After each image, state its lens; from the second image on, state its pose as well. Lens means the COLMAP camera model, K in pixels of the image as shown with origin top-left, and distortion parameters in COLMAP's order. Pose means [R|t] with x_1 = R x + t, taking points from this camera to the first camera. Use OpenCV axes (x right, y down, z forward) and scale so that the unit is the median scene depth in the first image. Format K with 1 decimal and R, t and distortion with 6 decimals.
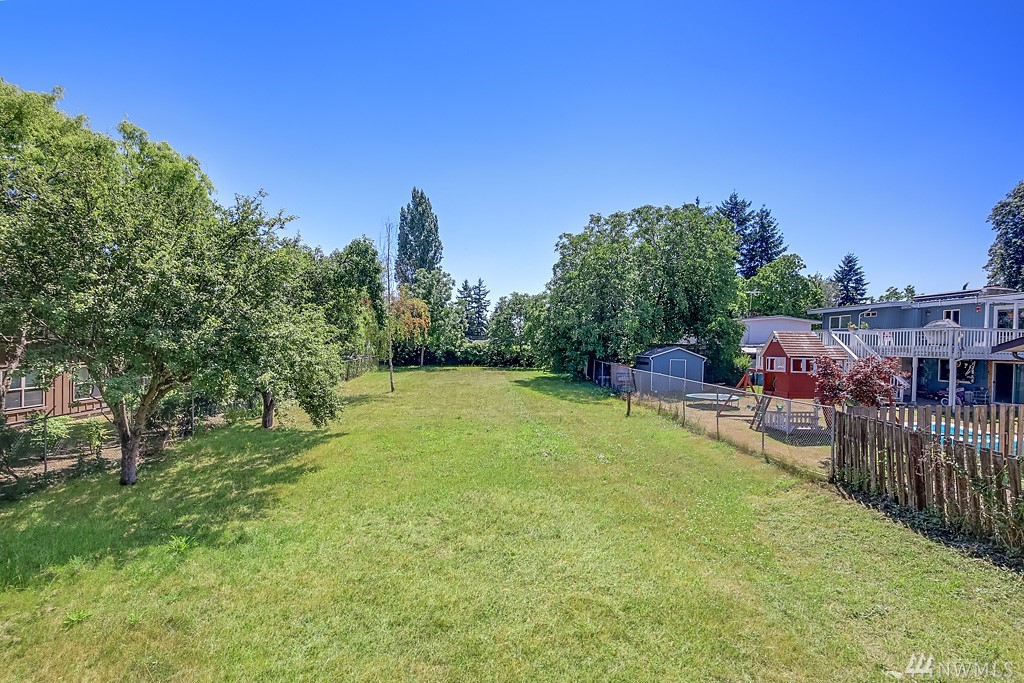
lens RADIAL K [[427.7, 0, 512.0], [0, 427.7, 341.5], [0, 0, 1]] dist [-0.000061, -0.000003]
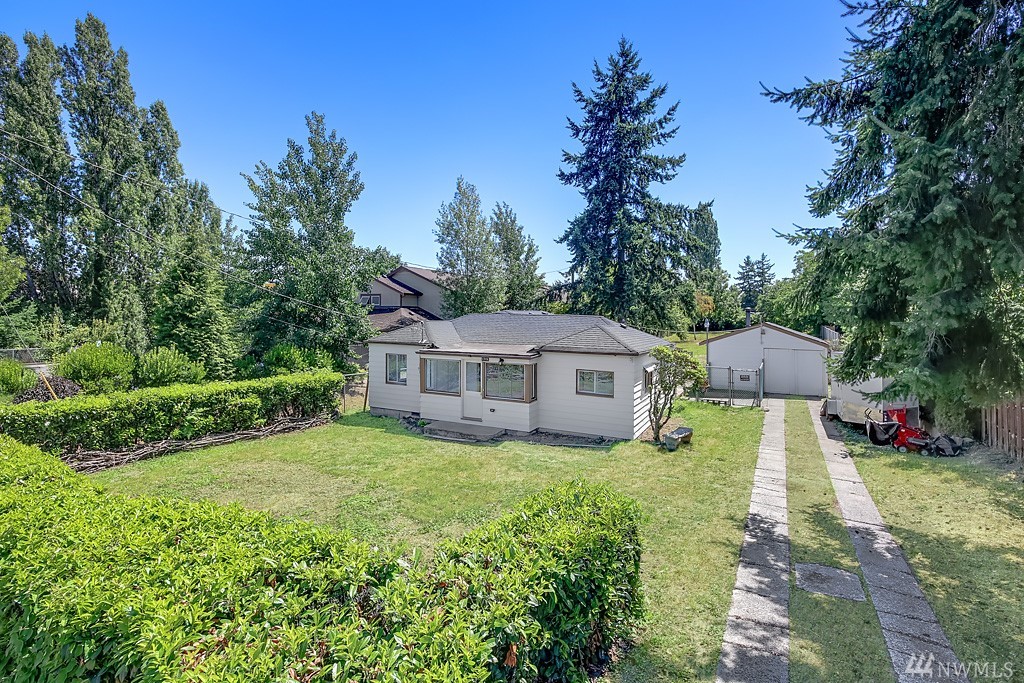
lens RADIAL K [[472.6, 0, 529.4], [0, 472.6, 323.1], [0, 0, 1]] dist [0.046577, -0.039140]
pose [[0.850754, -0.003280, -0.525554, 0.123639], [0.012396, 0.999828, 0.013826, -0.003510], [0.525418, -0.018277, 0.850648, -0.683437]]
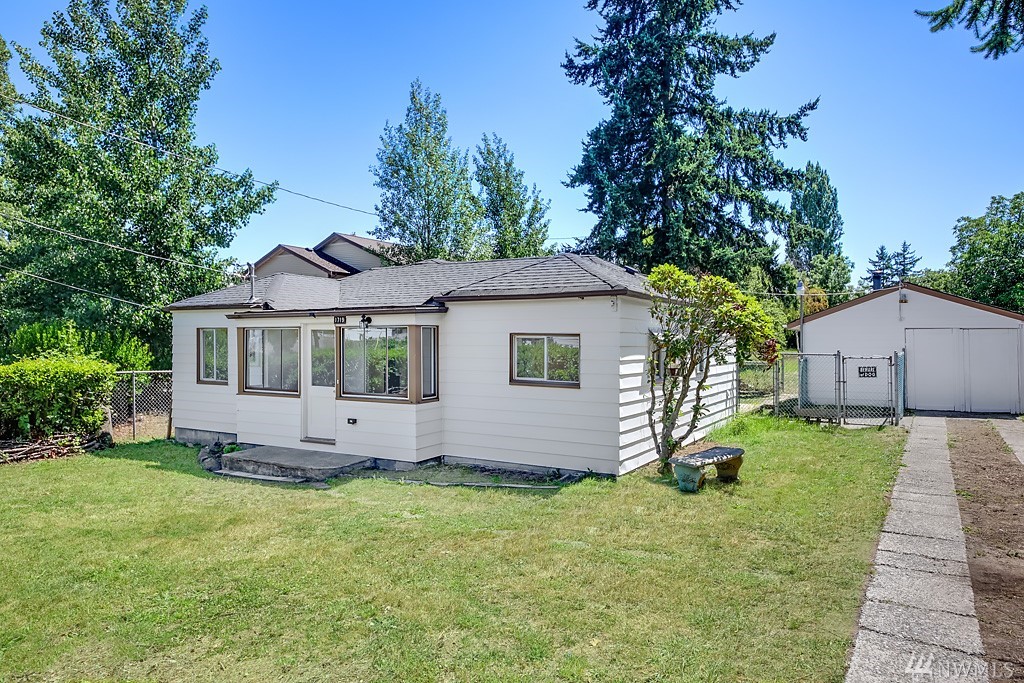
lens RADIAL K [[644.7, 0, 554.0], [0, 644.7, 345.2], [0, 0, 1]] dist [0.088592, -0.056767]
pose [[0.832024, -0.008347, -0.554677, 0.114260], [0.013057, 0.999904, 0.004538, 0.029729], [0.554586, -0.011018, 0.832053, -0.582487]]
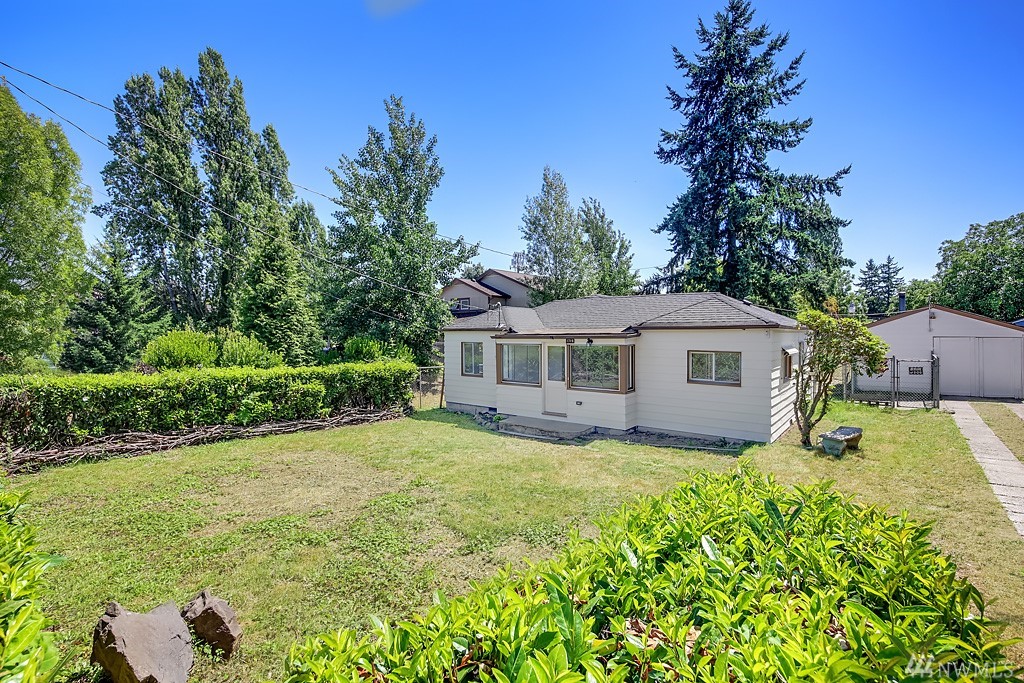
lens RADIAL K [[465.1, 0, 538.4], [0, 465.1, 346.4], [0, 0, 1]] dist [0.036661, -0.037590]
pose [[0.743918, -0.000146, -0.668271, 0.092406], [0.021317, 0.999496, 0.023513, 0.019068], [0.667931, -0.031737, 0.743546, -0.635857]]
